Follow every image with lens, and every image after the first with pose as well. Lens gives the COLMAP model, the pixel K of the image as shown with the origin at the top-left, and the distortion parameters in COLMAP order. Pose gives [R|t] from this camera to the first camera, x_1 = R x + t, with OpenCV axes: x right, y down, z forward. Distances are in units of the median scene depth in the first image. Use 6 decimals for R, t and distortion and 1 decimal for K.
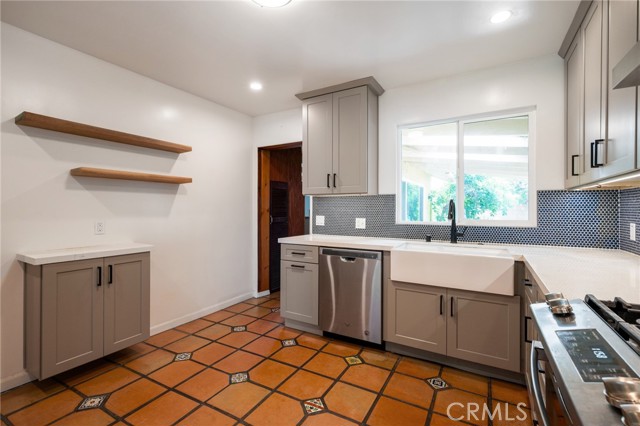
lens RADIAL K [[289.1, 0, 322.6], [0, 289.1, 208.6], [0, 0, 1]] dist [0.004325, 0.000722]
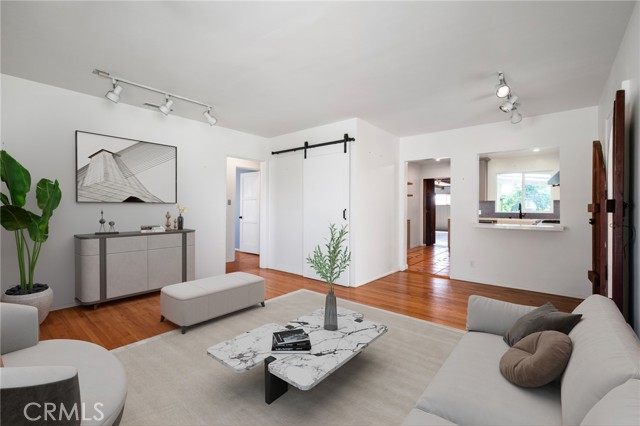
lens RADIAL K [[289.1, 0, 314.5], [0, 289.1, 211.0], [0, 0, 1]] dist [0.004325, 0.000722]
pose [[0.982184, 0.006307, -0.187814, -0.913213], [-0.004035, 0.999914, 0.012475, 0.016177], [0.187877, -0.011495, 0.982125, -1.982351]]
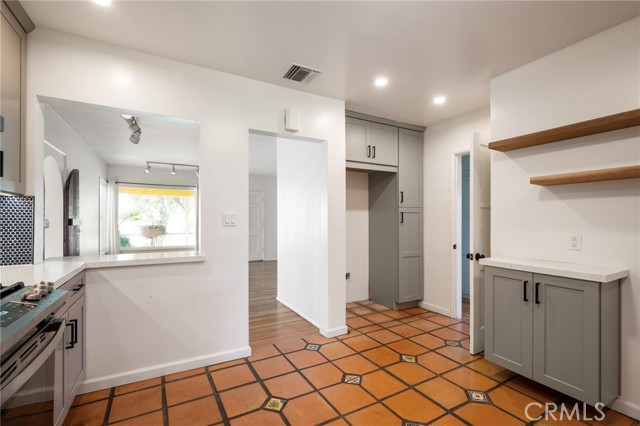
lens RADIAL K [[289.1, 0, 318.5], [0, 289.1, 217.4], [0, 0, 1]] dist [0.004325, 0.000722]
pose [[-0.525650, -0.006461, -0.850677, 0.345240], [0.000392, 0.999969, -0.007837, -0.000771], [0.850701, -0.004453, -0.525631, 0.800603]]
